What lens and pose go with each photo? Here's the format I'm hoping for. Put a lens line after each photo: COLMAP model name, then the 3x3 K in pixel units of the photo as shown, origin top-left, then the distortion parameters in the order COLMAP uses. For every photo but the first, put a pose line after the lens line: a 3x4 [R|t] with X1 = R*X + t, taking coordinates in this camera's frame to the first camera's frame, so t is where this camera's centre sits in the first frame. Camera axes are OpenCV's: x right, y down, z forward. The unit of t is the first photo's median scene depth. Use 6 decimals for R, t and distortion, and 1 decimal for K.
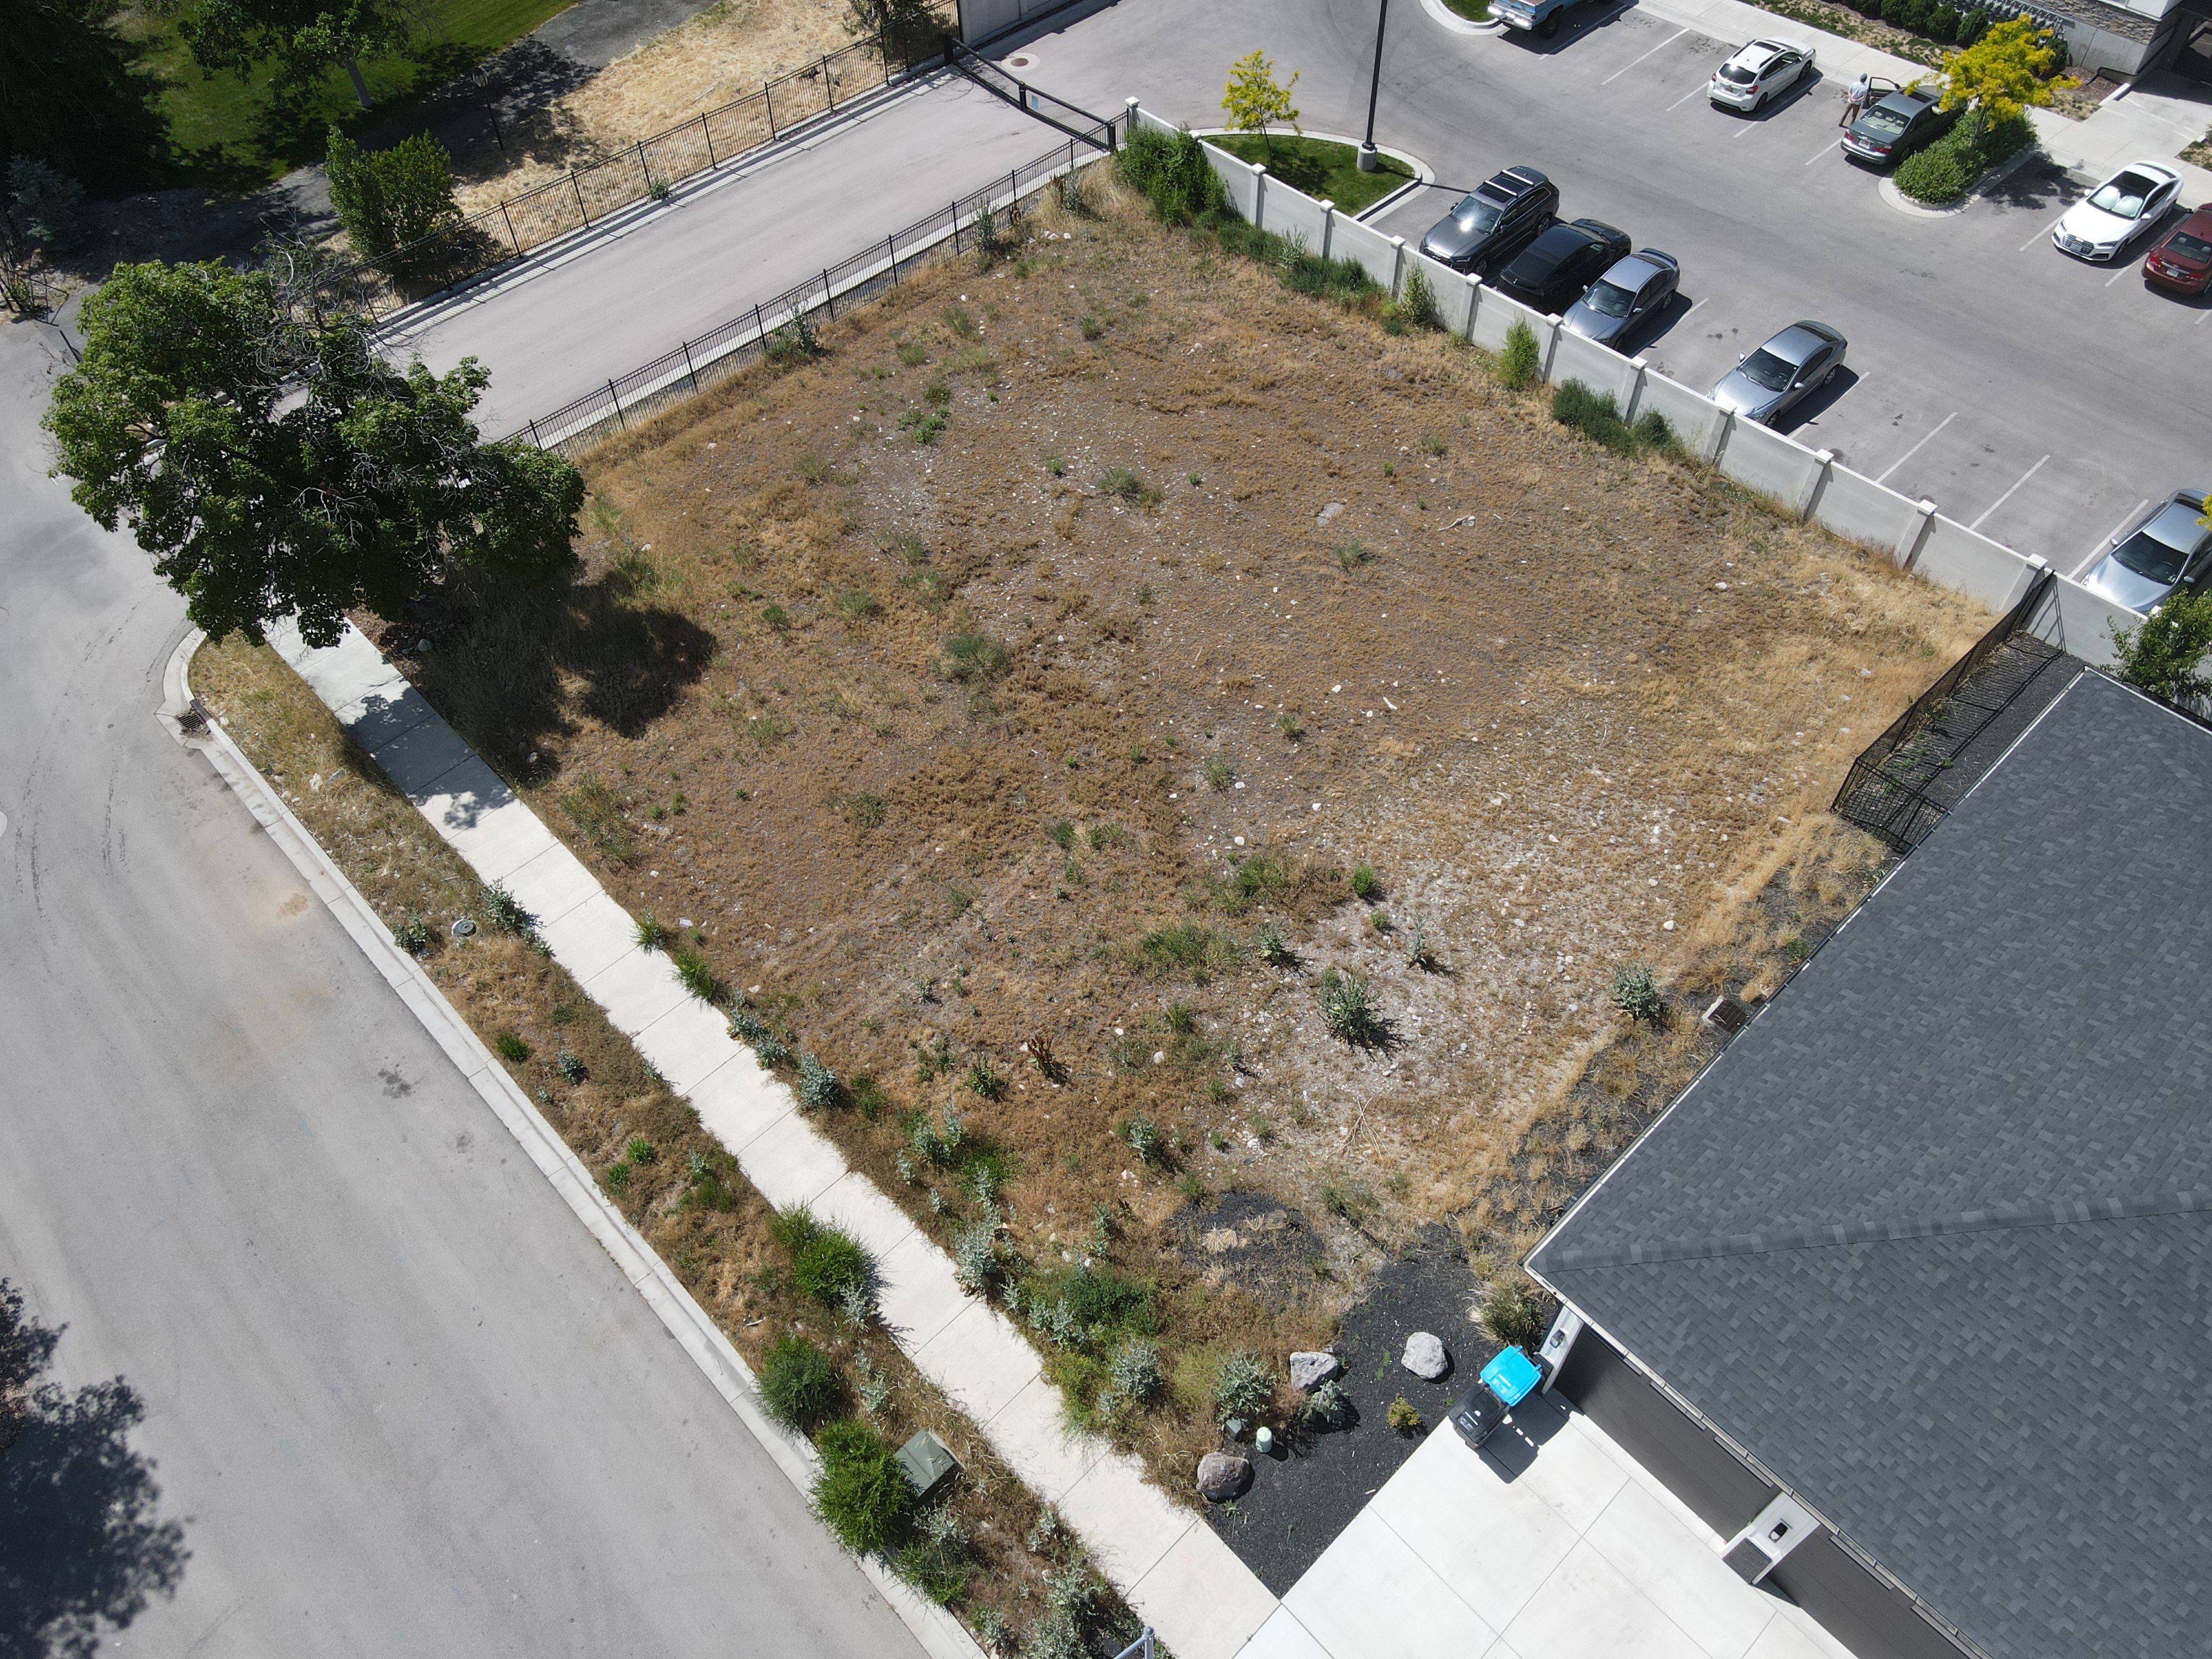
lens RADIAL K [[1637.2, 0, 1106.0], [0, 1637.2, 829.5], [0, 0, 1]] dist [-0.020545, 0.102692]
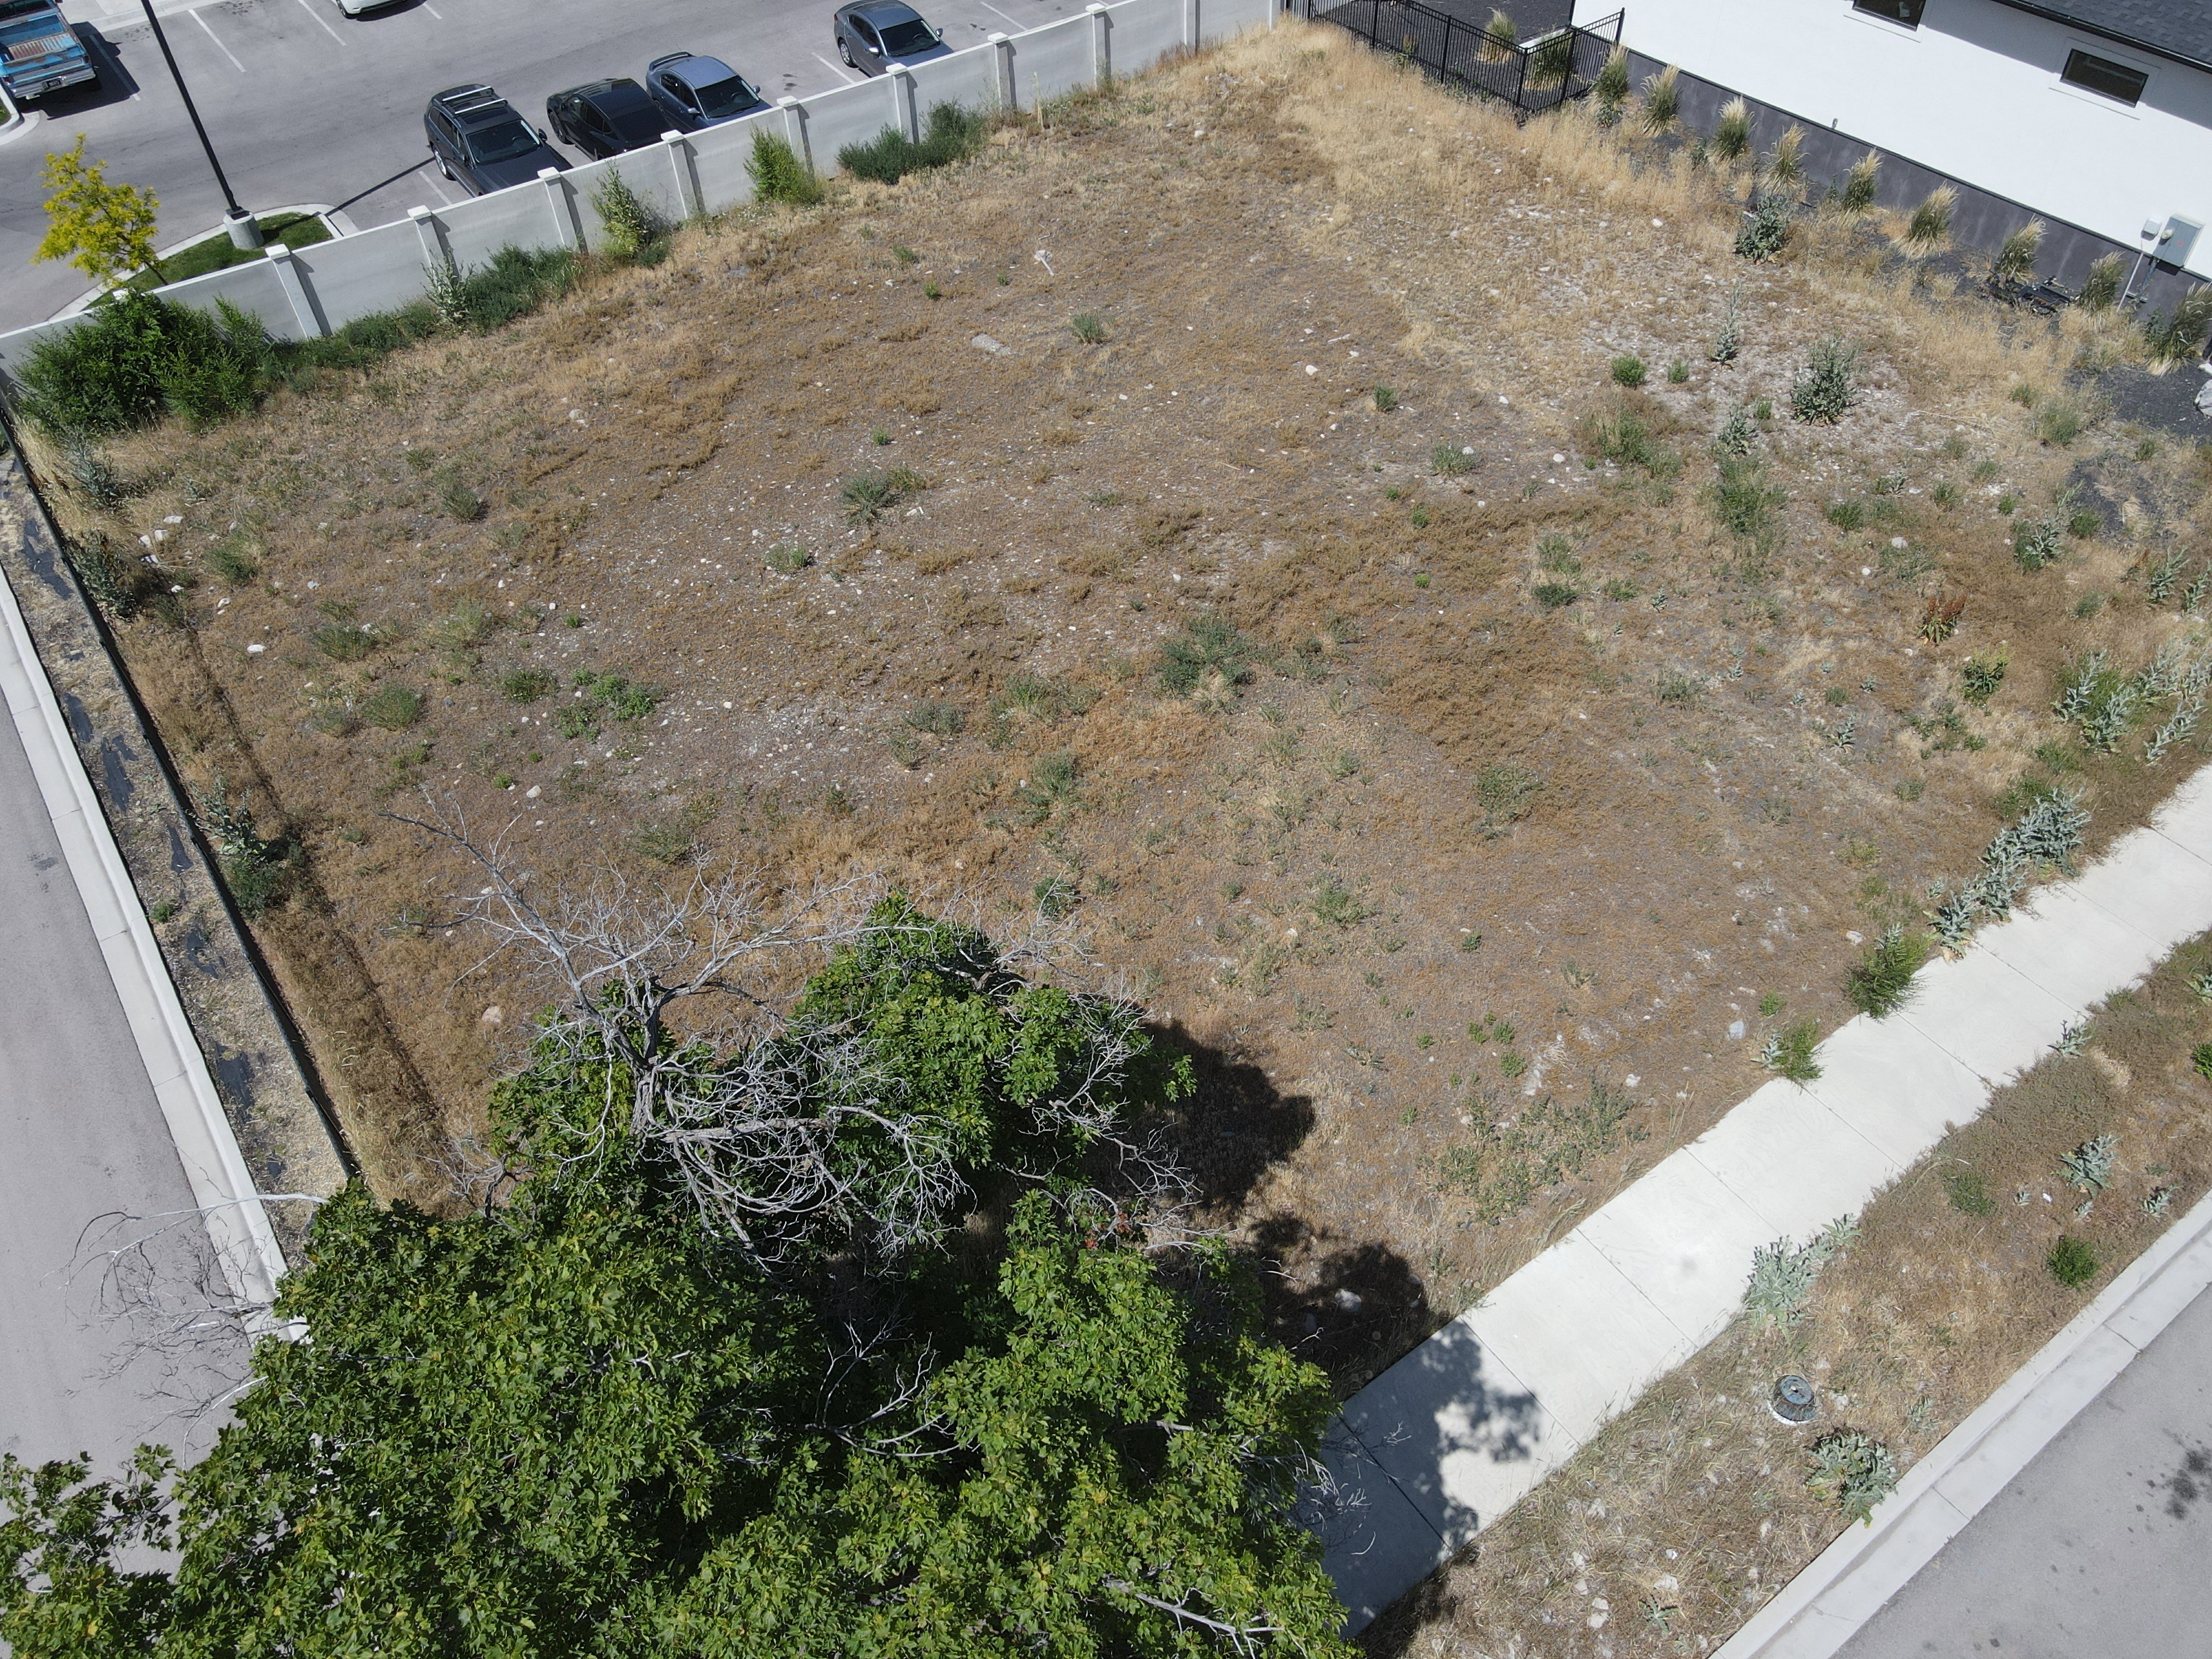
lens RADIAL K [[1632.4, 0, 1108.1], [0, 1632.4, 827.3], [0, 0, 1]] dist [0.011677, 0.013455]
pose [[0.136258, -0.706195, 0.694782, -0.604980], [0.790099, 0.500552, 0.353824, -0.344480], [-0.597643, 0.500735, 0.626168, 0.681510]]
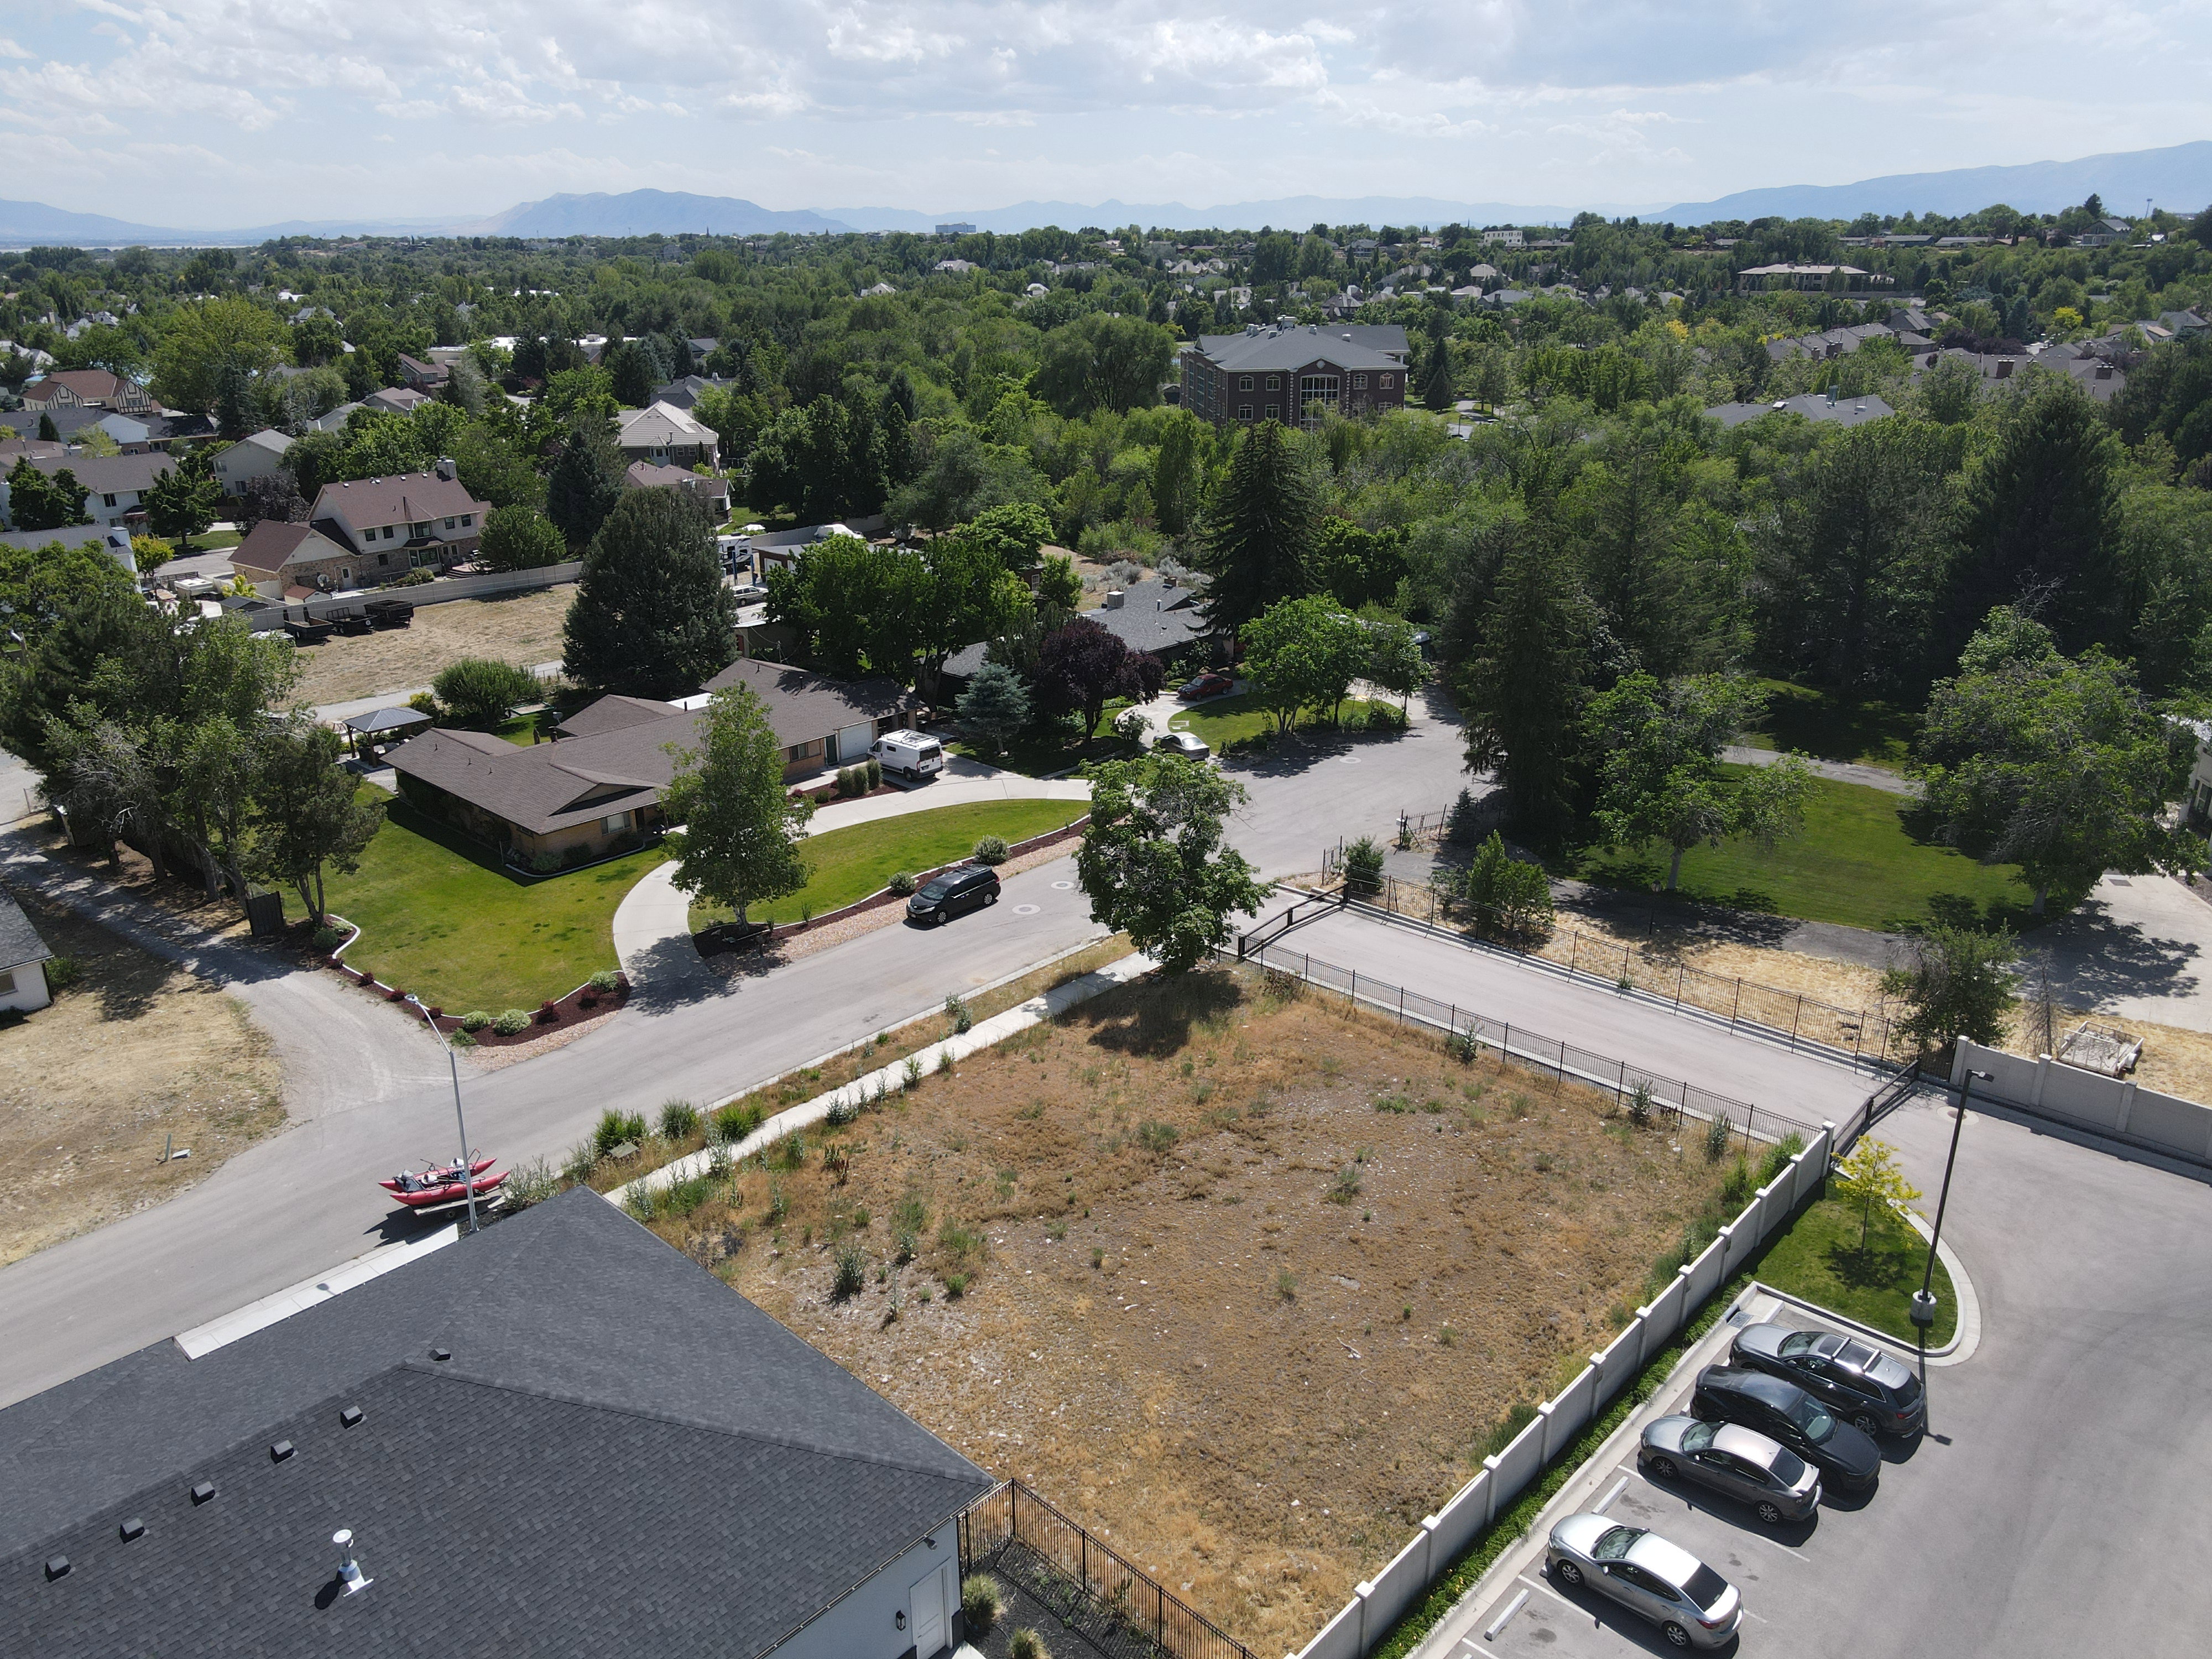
lens RADIAL K [[1632.4, 0, 1108.1], [0, 1632.4, 827.3], [0, 0, 1]] dist [0.011677, 0.013455]
pose [[0.059760, 0.366270, -0.928588, 1.256352], [-0.778433, 0.599432, 0.186342, -0.540697], [0.624876, 0.711708, 0.320938, 0.301549]]
